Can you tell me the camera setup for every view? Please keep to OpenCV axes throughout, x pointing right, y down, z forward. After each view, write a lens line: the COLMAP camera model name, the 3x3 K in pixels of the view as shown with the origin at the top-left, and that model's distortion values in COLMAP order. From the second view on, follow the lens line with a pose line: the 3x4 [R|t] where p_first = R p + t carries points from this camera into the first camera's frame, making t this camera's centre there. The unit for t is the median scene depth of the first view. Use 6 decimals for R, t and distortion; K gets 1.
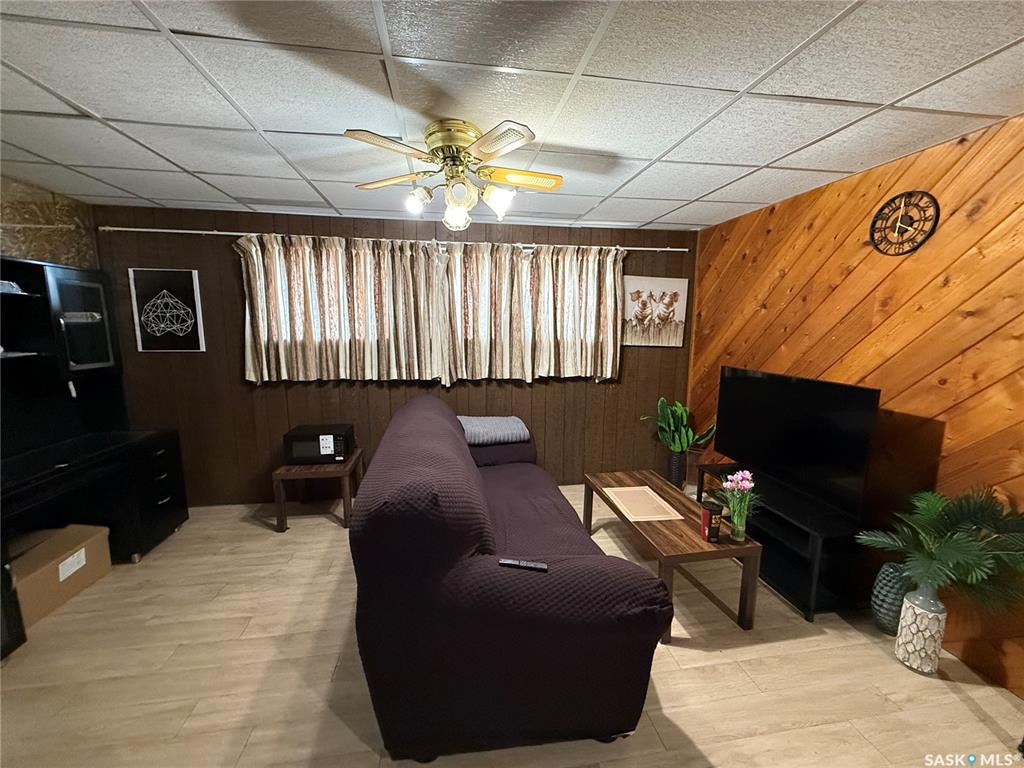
lens RADIAL K [[407.3, 0, 511.5], [0, 407.3, 387.3], [0, 0, 1]] dist [-0.000455, -0.000944]
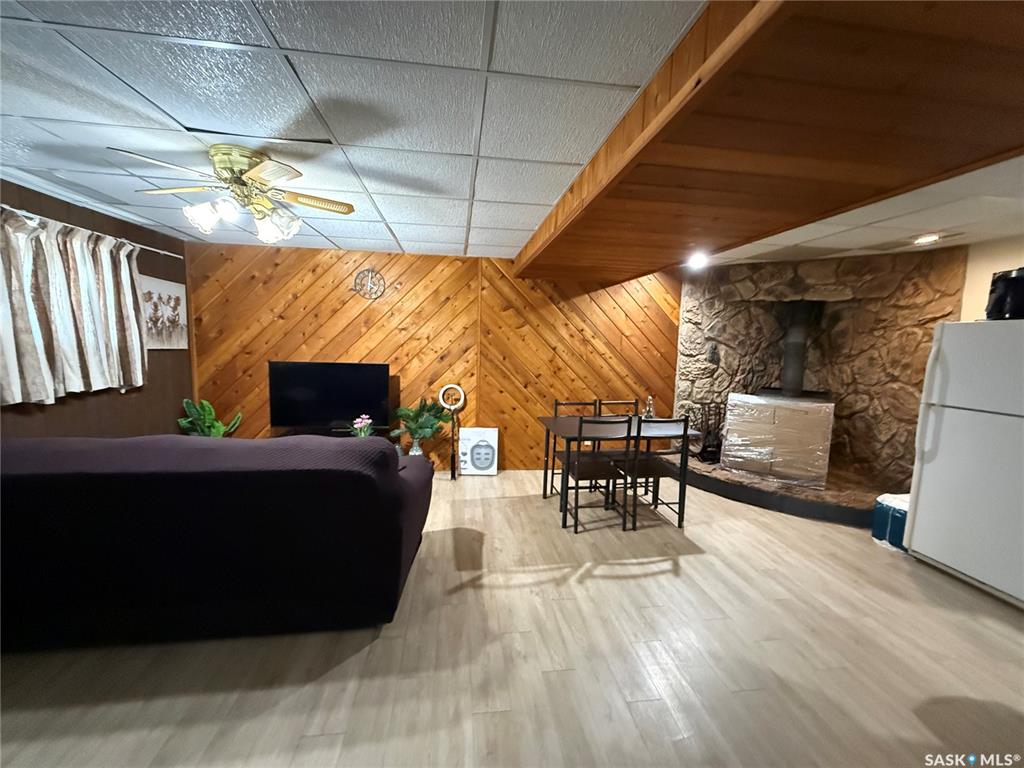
lens RADIAL K [[407.3, 0, 511.8], [0, 407.3, 385.2], [0, 0, 1]] dist [-0.000455, -0.000944]
pose [[0.029157, -0.117891, 0.992598, -0.660913], [0.124019, 0.985774, 0.113438, -0.025829], [-0.991851, 0.119794, 0.043363, 0.153003]]
